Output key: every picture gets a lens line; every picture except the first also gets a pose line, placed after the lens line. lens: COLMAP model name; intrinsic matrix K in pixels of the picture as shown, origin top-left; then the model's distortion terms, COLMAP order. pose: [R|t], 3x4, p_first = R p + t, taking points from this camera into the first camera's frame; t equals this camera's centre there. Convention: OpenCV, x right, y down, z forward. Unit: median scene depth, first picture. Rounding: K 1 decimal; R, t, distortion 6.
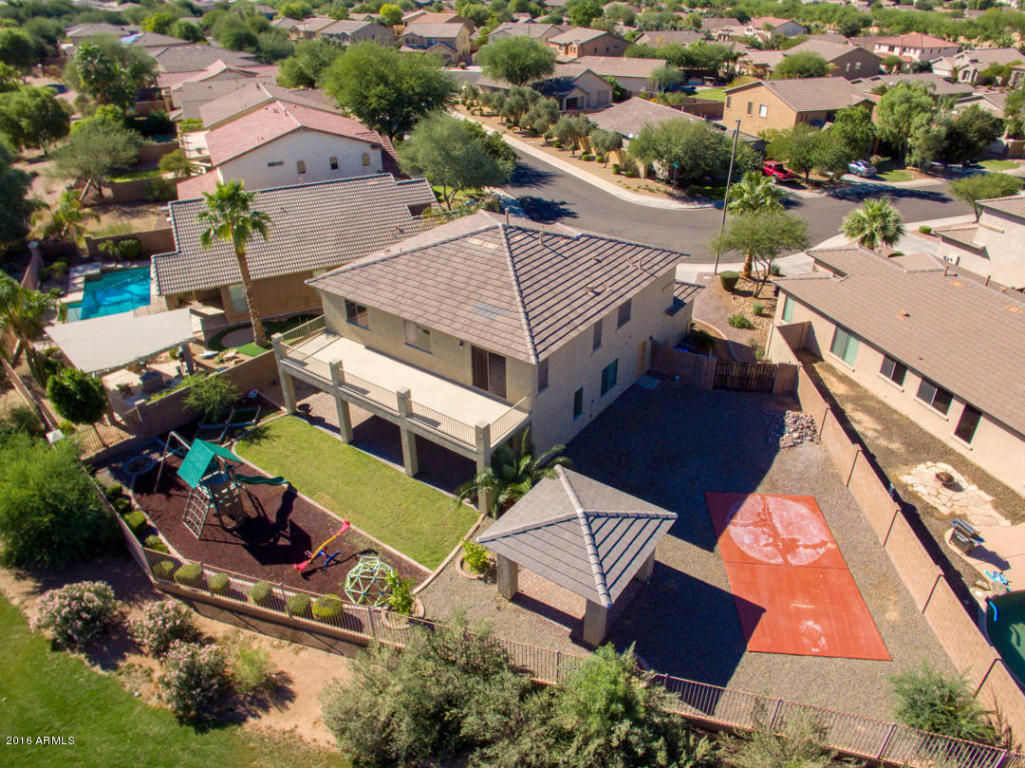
lens RADIAL K [[701.7, 0, 528.8], [0, 701.7, 380.2], [0, 0, 1]] dist [-0.121184, 0.093136]
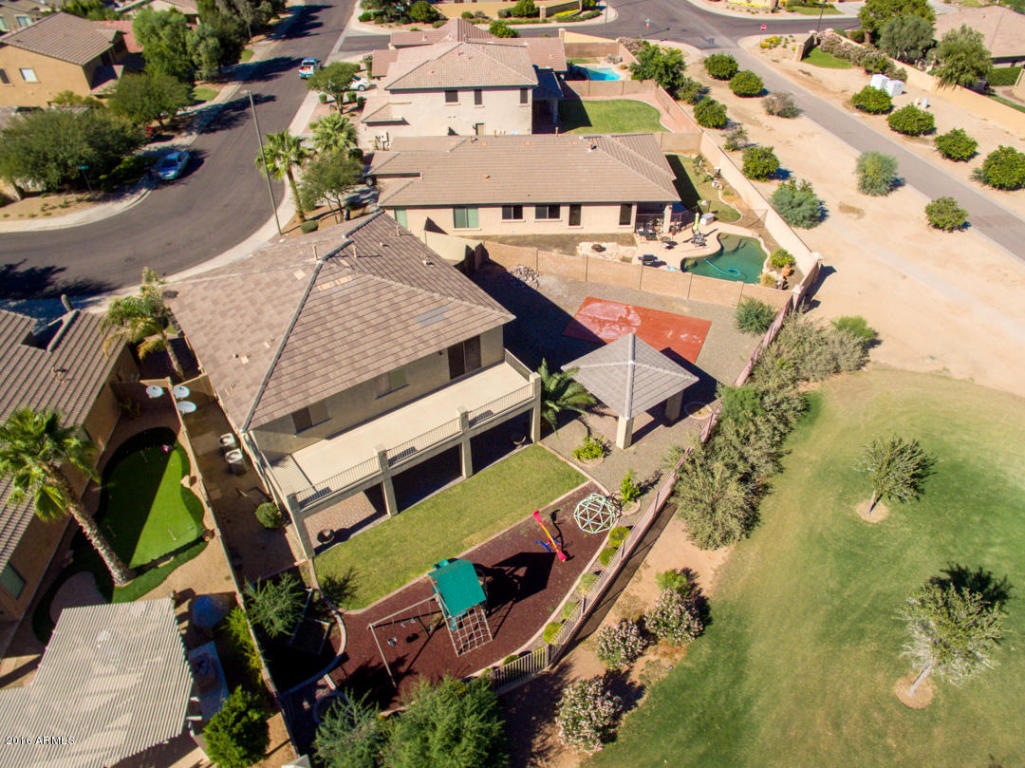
lens RADIAL K [[701.7, 0, 528.8], [0, 701.7, 380.2], [0, 0, 1]] dist [-0.121184, 0.093136]
pose [[0.319158, -0.612396, 0.723263, -0.800292], [0.492946, 0.759083, 0.425201, -0.383621], [-0.809409, 0.220823, 0.544146, 0.261960]]
